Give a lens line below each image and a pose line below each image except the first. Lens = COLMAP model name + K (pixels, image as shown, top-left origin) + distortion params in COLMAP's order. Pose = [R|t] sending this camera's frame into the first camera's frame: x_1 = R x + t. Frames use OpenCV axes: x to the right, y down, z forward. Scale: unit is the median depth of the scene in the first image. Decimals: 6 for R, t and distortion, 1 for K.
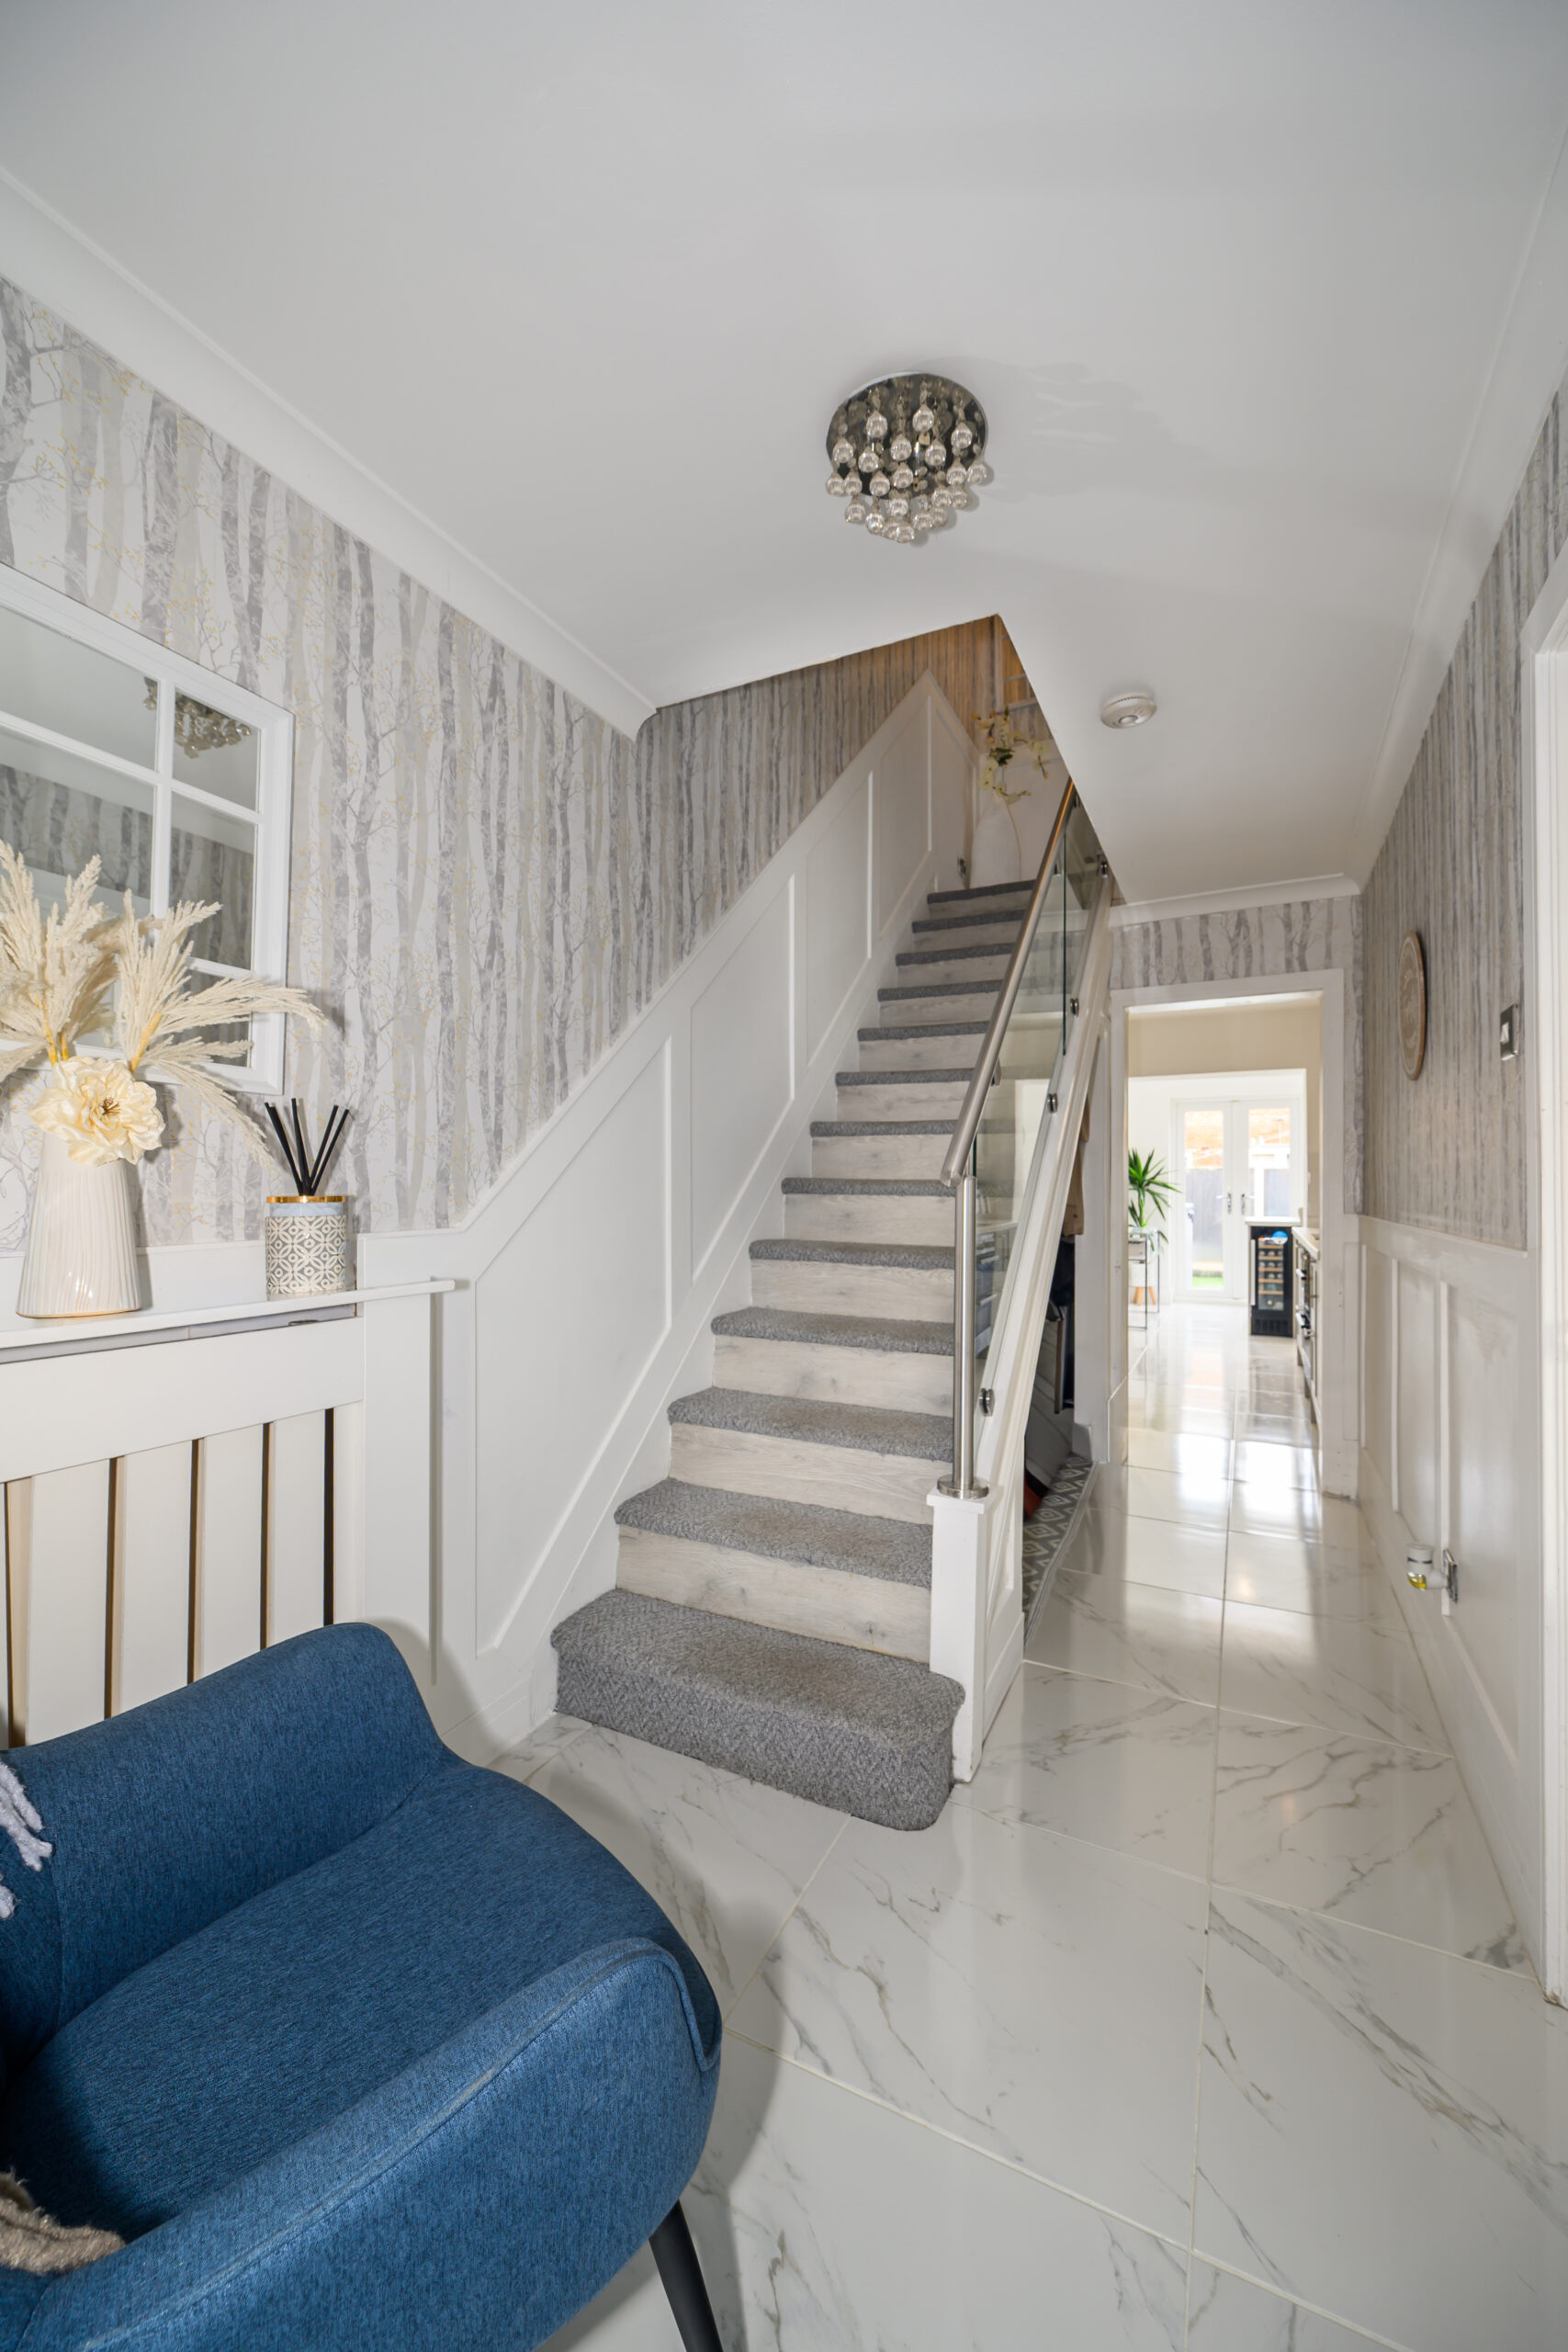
lens RADIAL K [[912.2, 0, 788.7], [0, 912.2, 1173.3], [0, 0, 1]] dist [-0.004209, -0.000004]
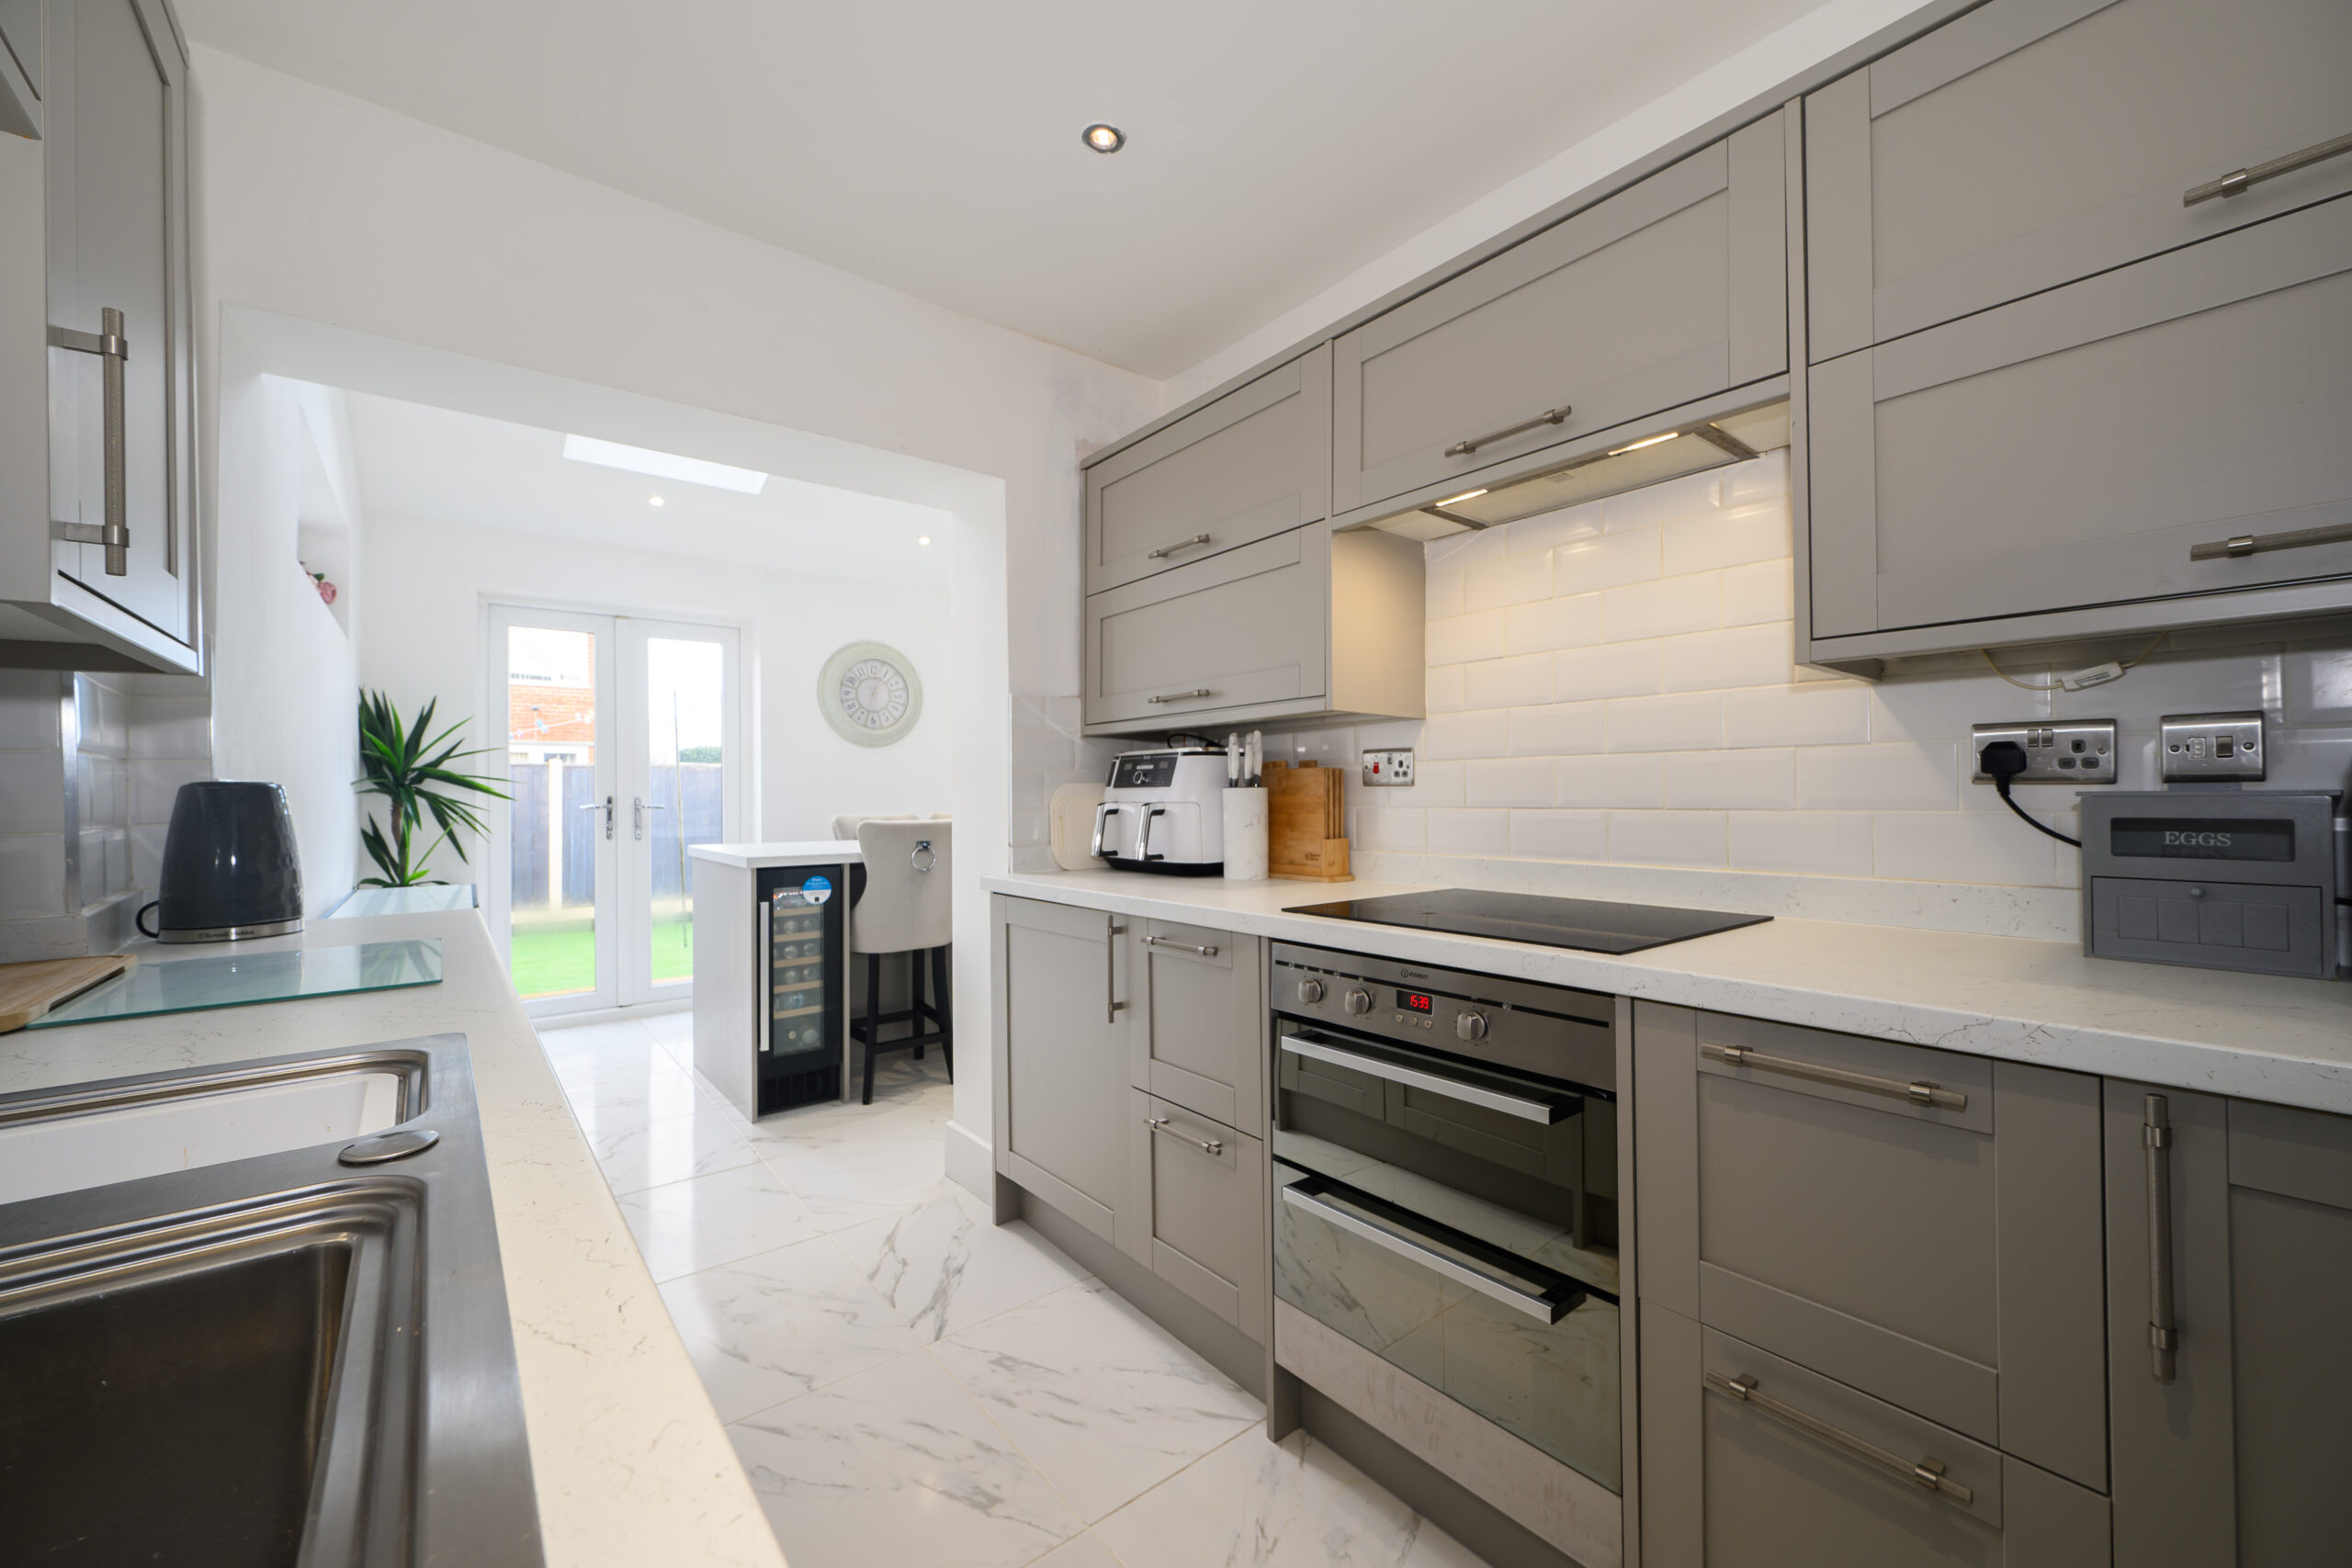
lens RADIAL K [[912.2, 0, 1180.7], [0, 912.2, 788.1], [0, 0, 1]] dist [-0.004209, -0.000004]
pose [[0.410466, 0.002732, 0.911872, 0.153993], [-0.007574, 0.999971, 0.000413, 0.013682], [-0.911844, -0.007076, 0.410475, 0.505596]]
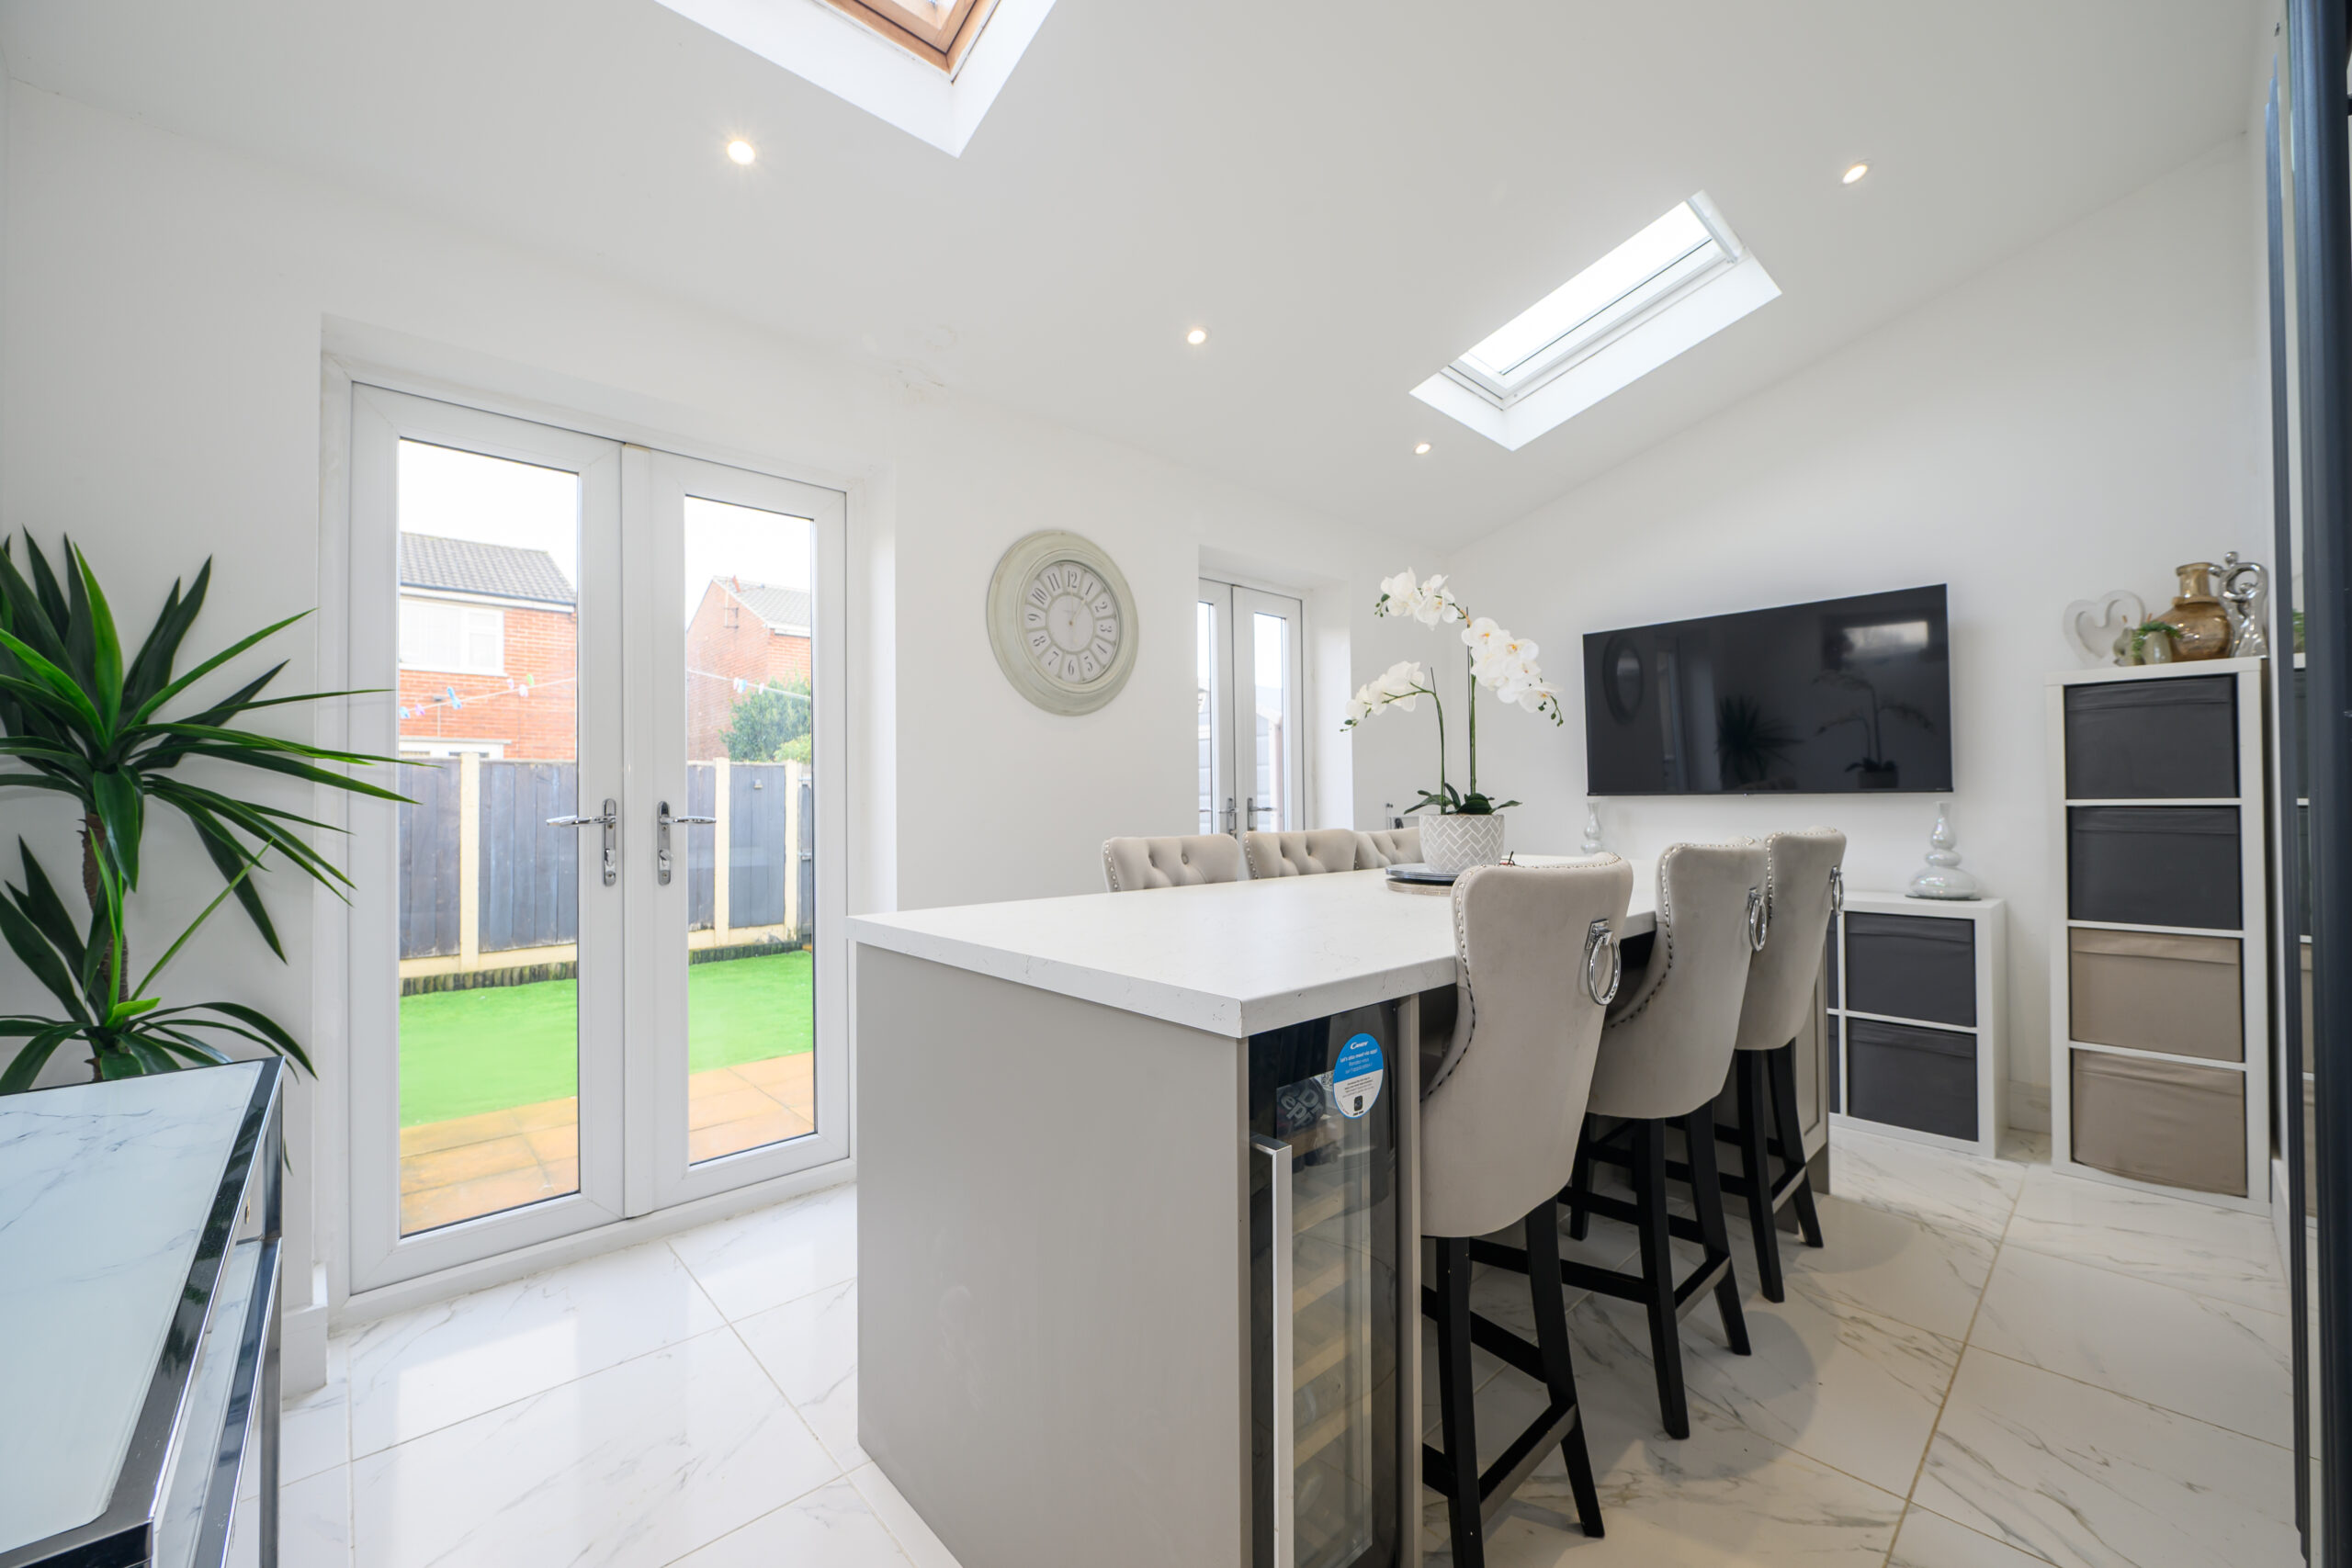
lens RADIAL K [[912.2, 0, 1166.8], [0, 912.2, 791.9], [0, 0, 1]] dist [-0.004209, -0.000004]
pose [[0.354823, 0.008519, 0.934895, 0.301119], [-0.009728, 0.999938, -0.005420, 0.018568], [-0.934883, -0.007171, 0.354883, 0.764280]]
